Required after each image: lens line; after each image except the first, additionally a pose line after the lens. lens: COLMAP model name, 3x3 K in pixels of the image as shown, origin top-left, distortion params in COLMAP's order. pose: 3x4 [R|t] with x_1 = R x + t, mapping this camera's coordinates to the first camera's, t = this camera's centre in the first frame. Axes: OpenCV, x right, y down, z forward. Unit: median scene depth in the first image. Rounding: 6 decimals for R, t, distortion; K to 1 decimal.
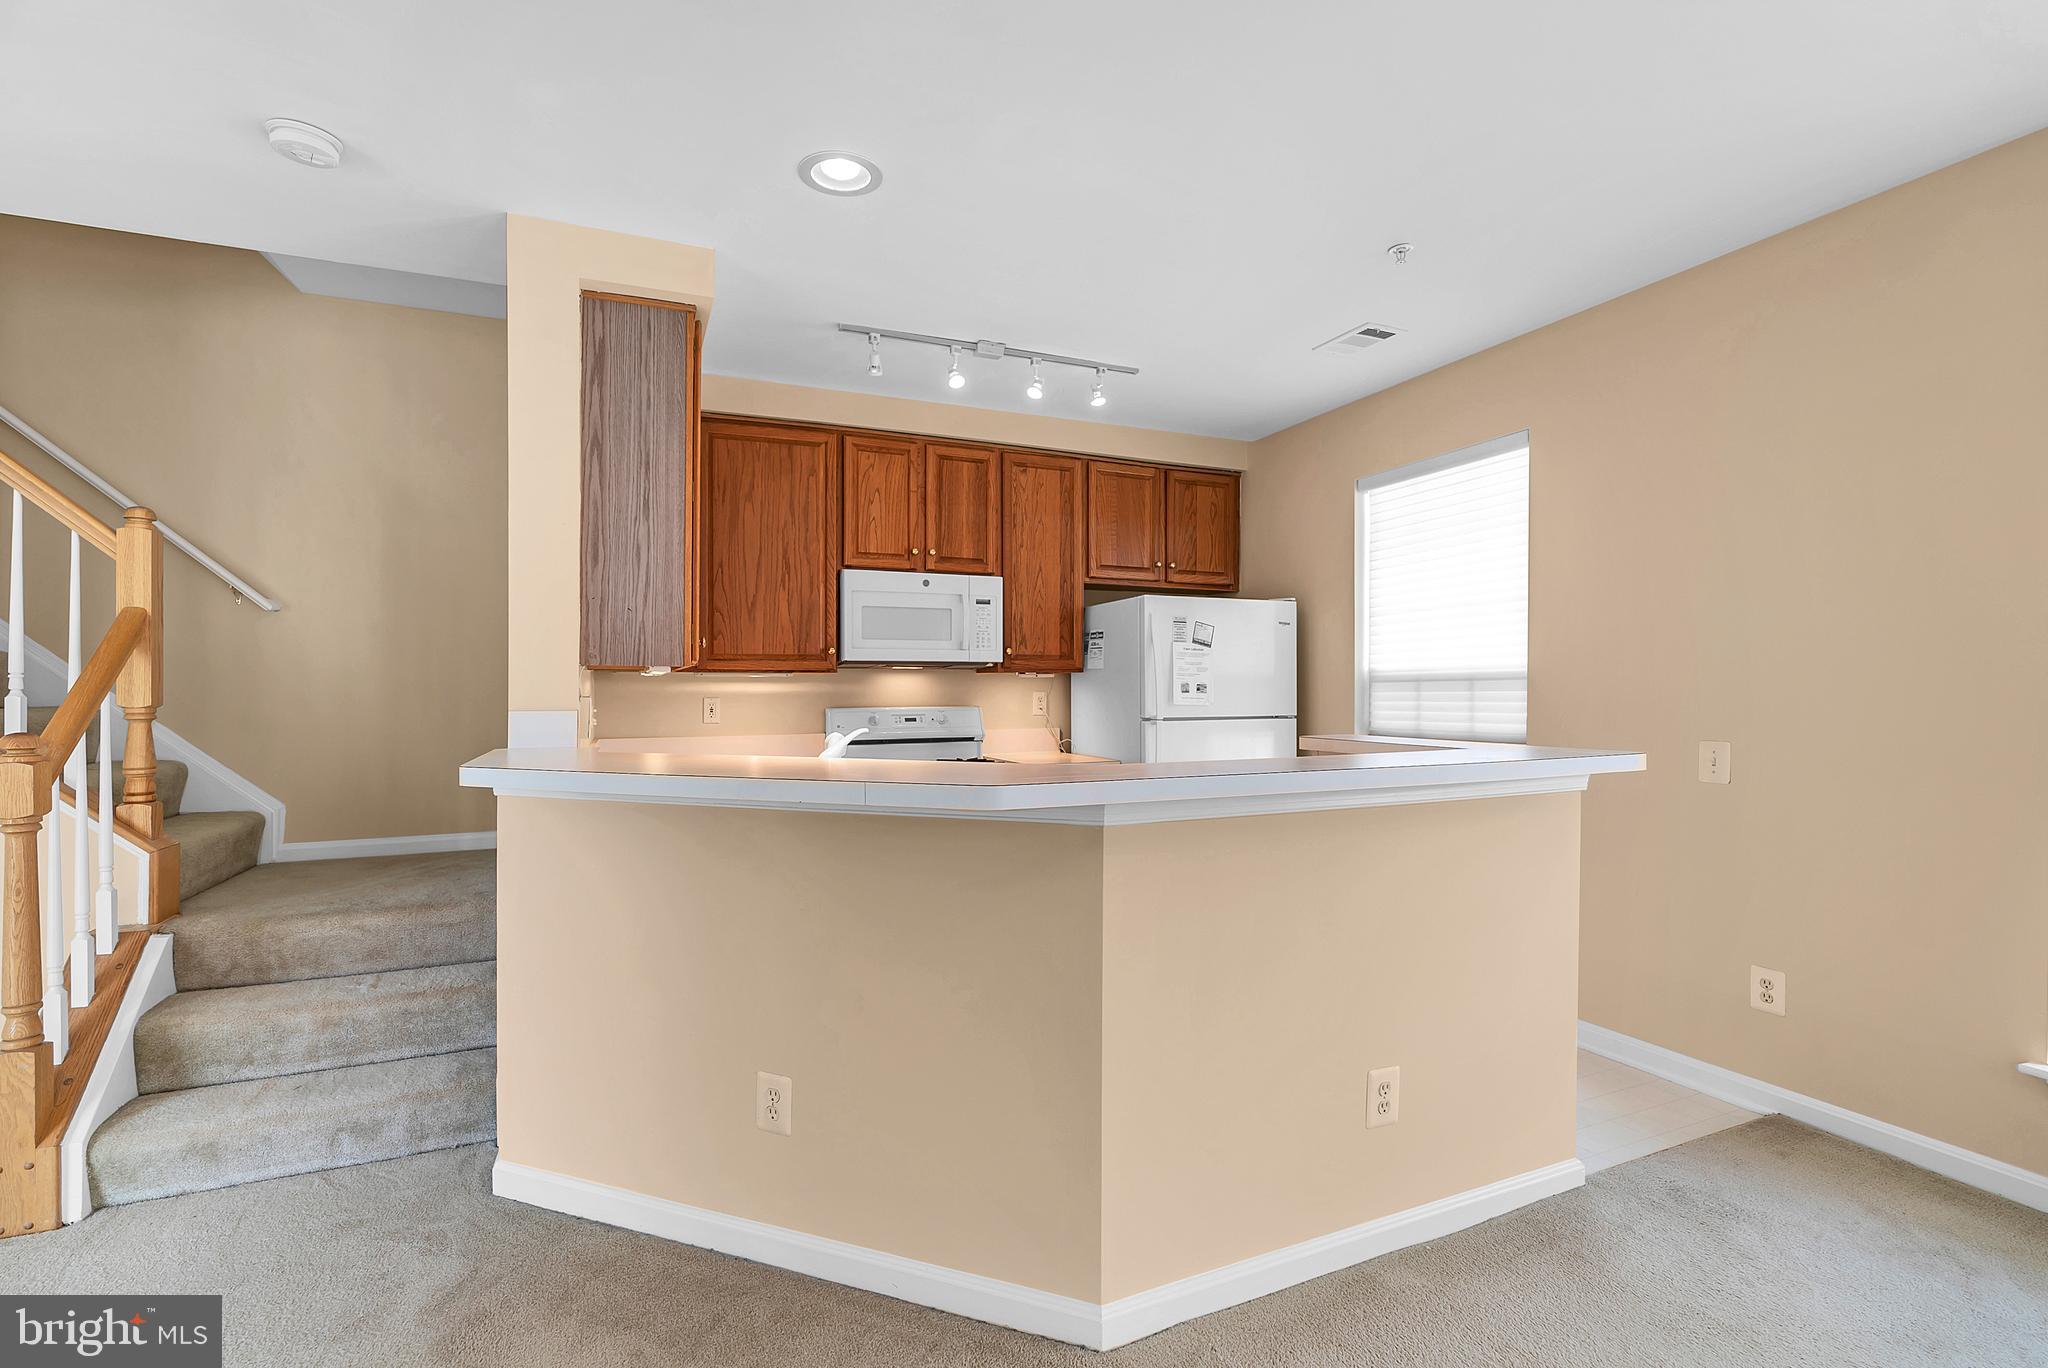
lens RADIAL K [[922.0, 0, 1018.5], [0, 922.0, 693.9], [0, 0, 1]] dist [-0.002651, 0.000849]
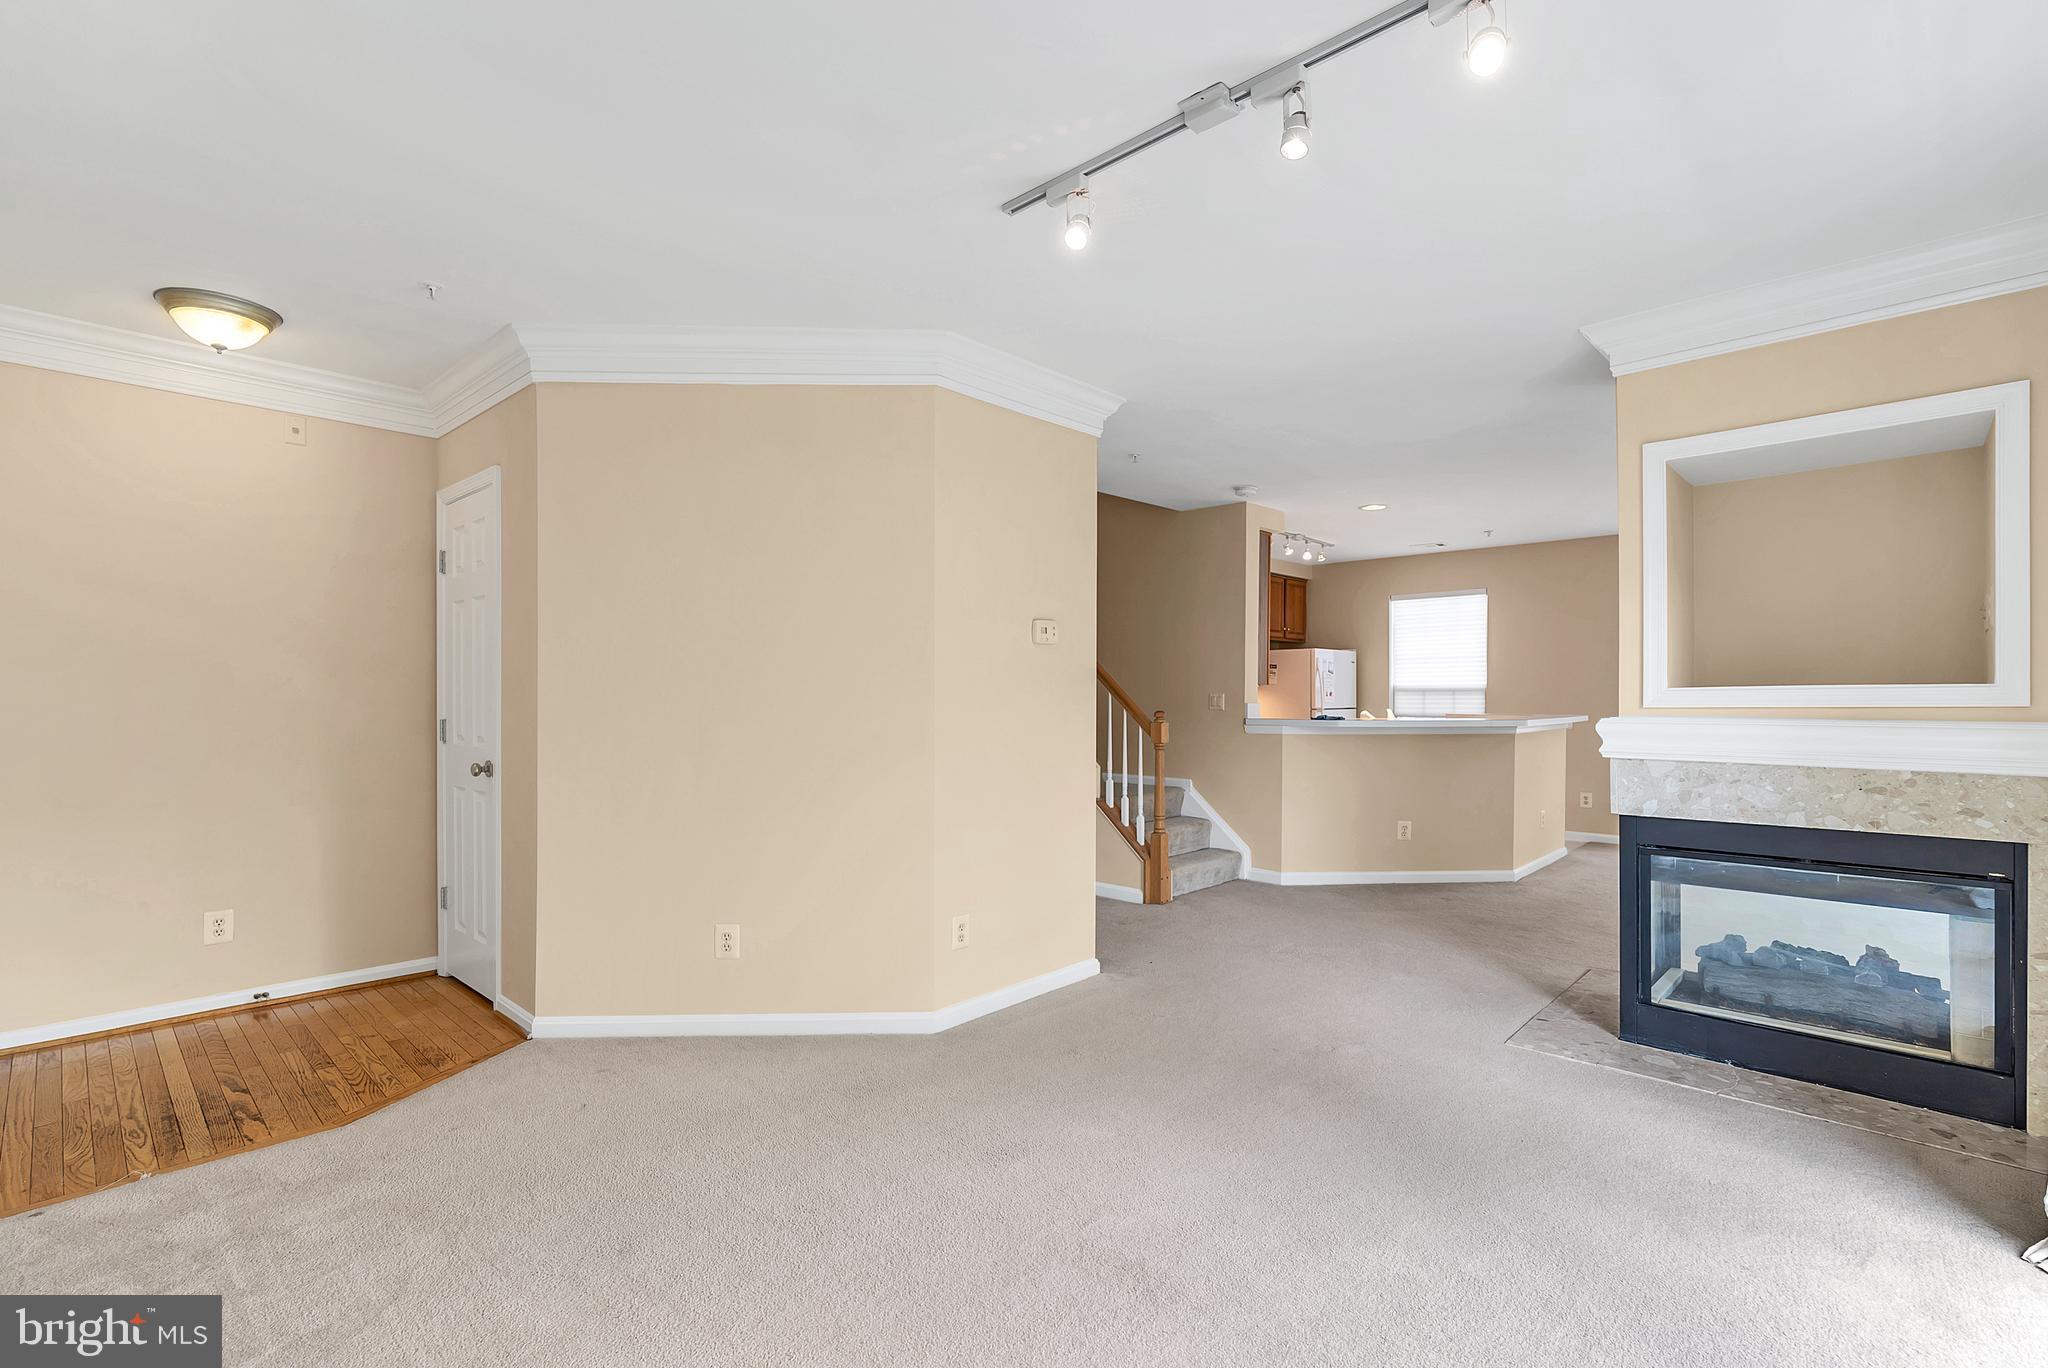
lens RADIAL K [[922.0, 0, 1018.5], [0, 922.0, 693.9], [0, 0, 1]] dist [-0.002651, 0.000849]
pose [[0.922623, 0.003624, 0.385686, -1.839847], [-0.002371, 0.999990, -0.003724, 0.005005], [-0.385696, 0.002522, 0.922623, -0.924667]]
